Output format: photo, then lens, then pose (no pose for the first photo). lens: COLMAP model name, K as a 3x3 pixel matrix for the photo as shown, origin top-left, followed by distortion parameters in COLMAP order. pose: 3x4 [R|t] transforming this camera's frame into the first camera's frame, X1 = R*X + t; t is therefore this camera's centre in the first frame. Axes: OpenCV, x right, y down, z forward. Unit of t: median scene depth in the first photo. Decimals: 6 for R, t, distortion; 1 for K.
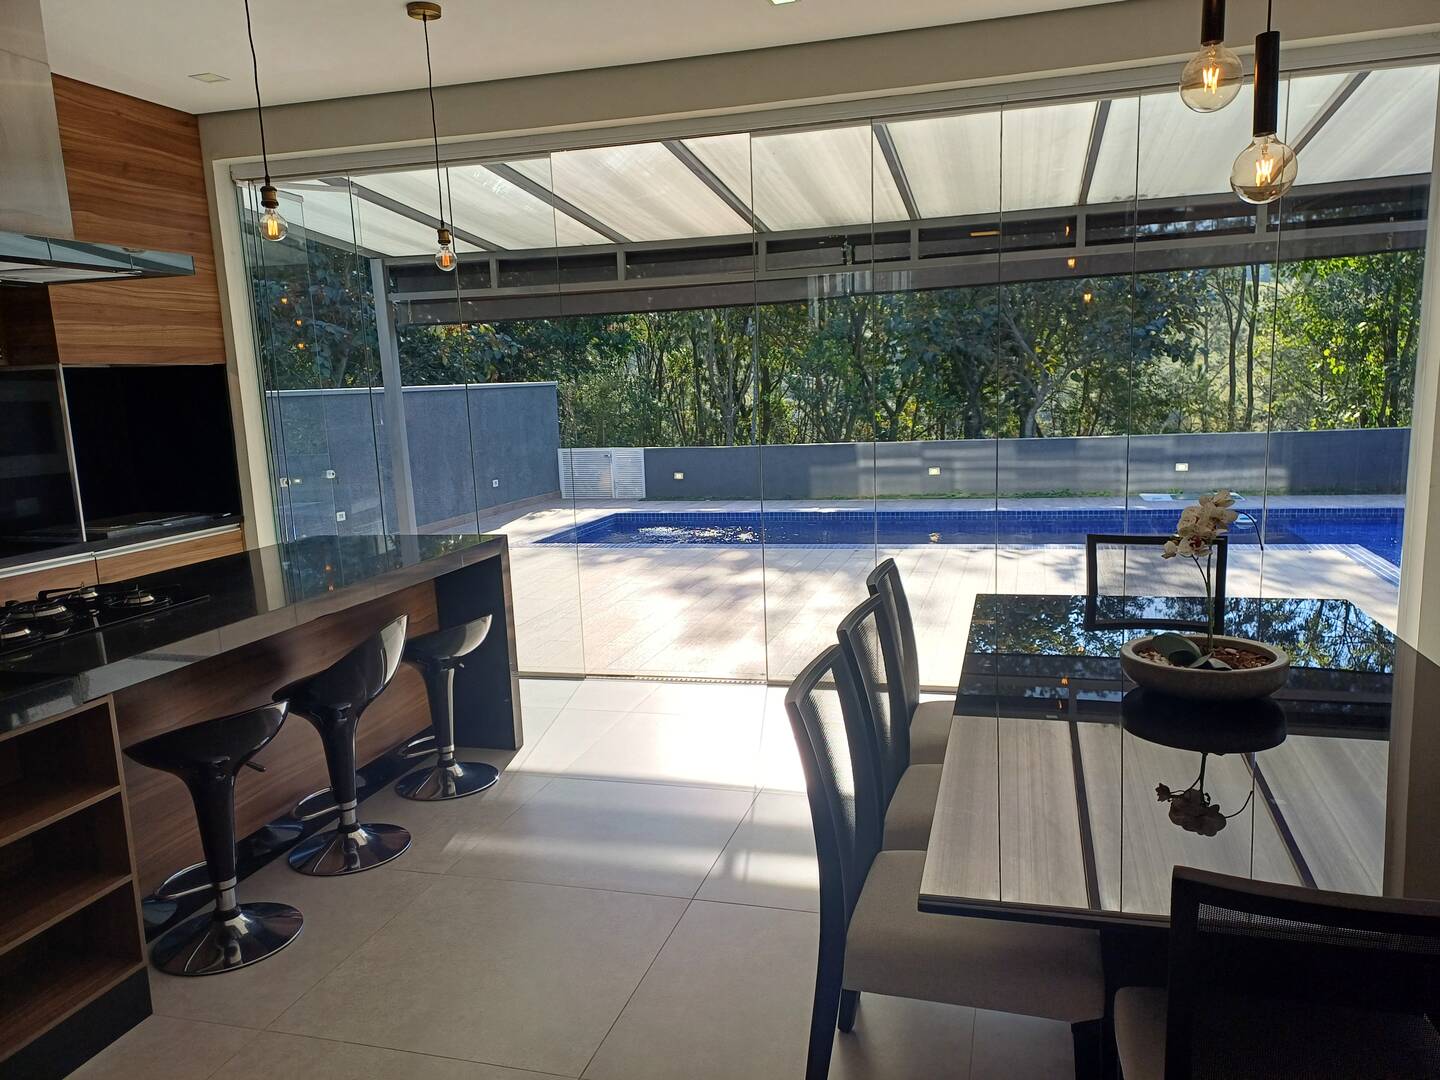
lens RADIAL K [[1056.6, 0, 710.2], [0, 1056.6, 540.1], [0, 0, 1]] dist [0.053311, -0.034361]
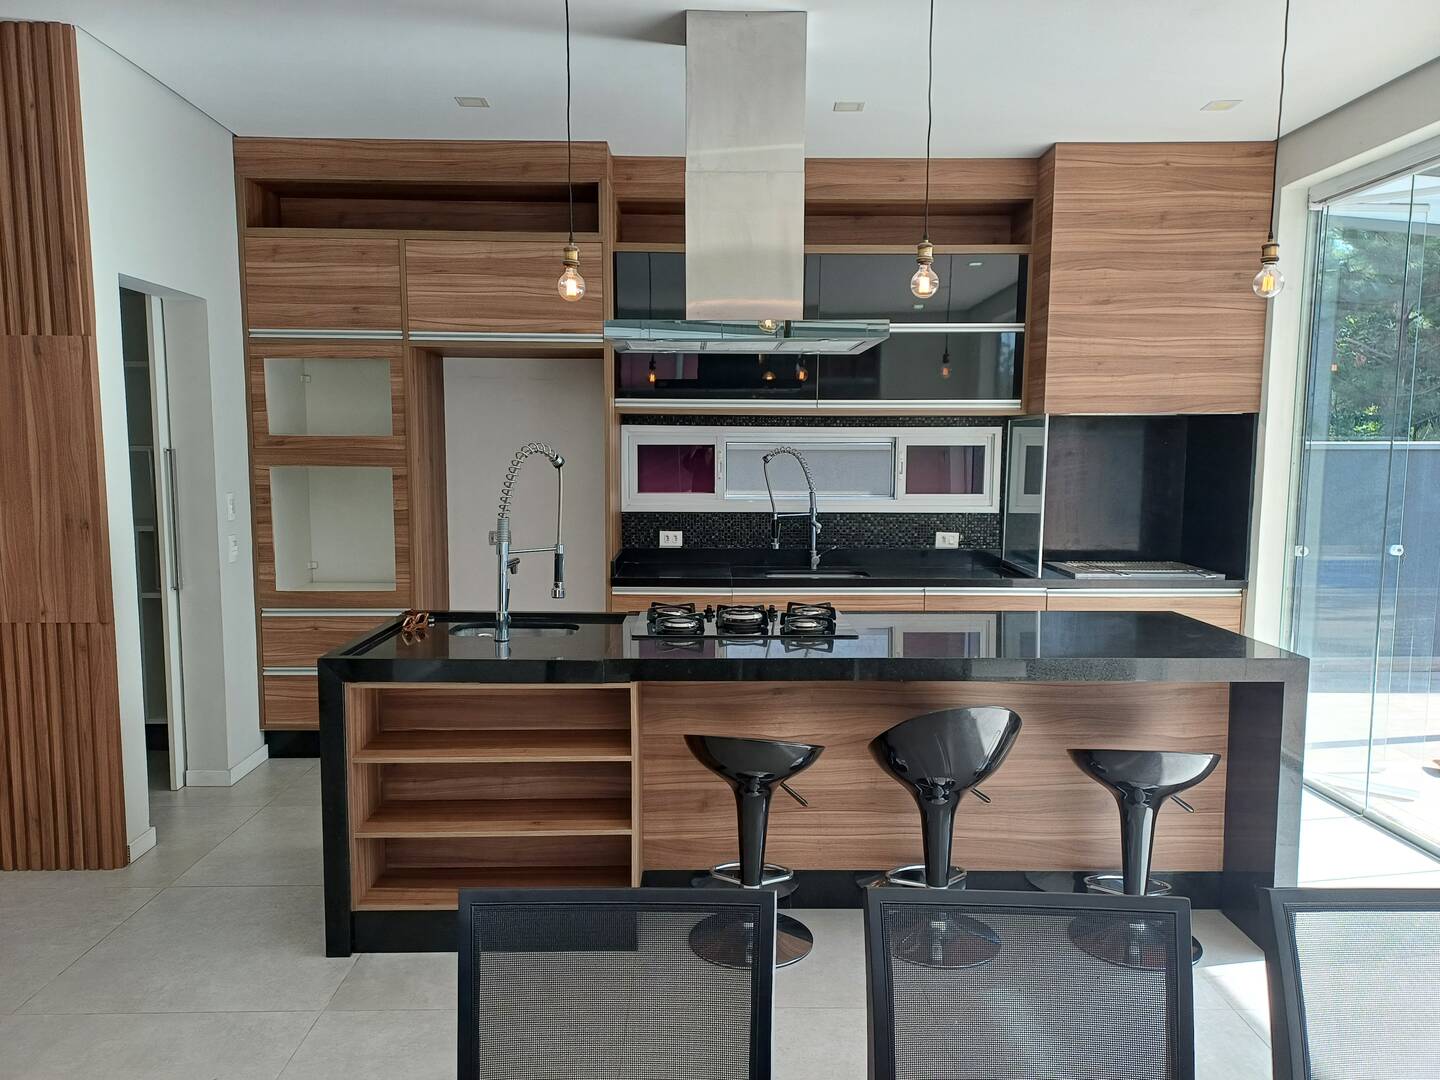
lens RADIAL K [[1056.6, 0, 717.9], [0, 1056.6, 537.6], [0, 0, 1]] dist [0.053311, -0.034361]
pose [[0.294814, 0.126164, -0.947189, 0.303809], [-0.159511, 0.983835, 0.081397, -0.068373], [0.942147, 0.127090, 0.310173, 0.335951]]
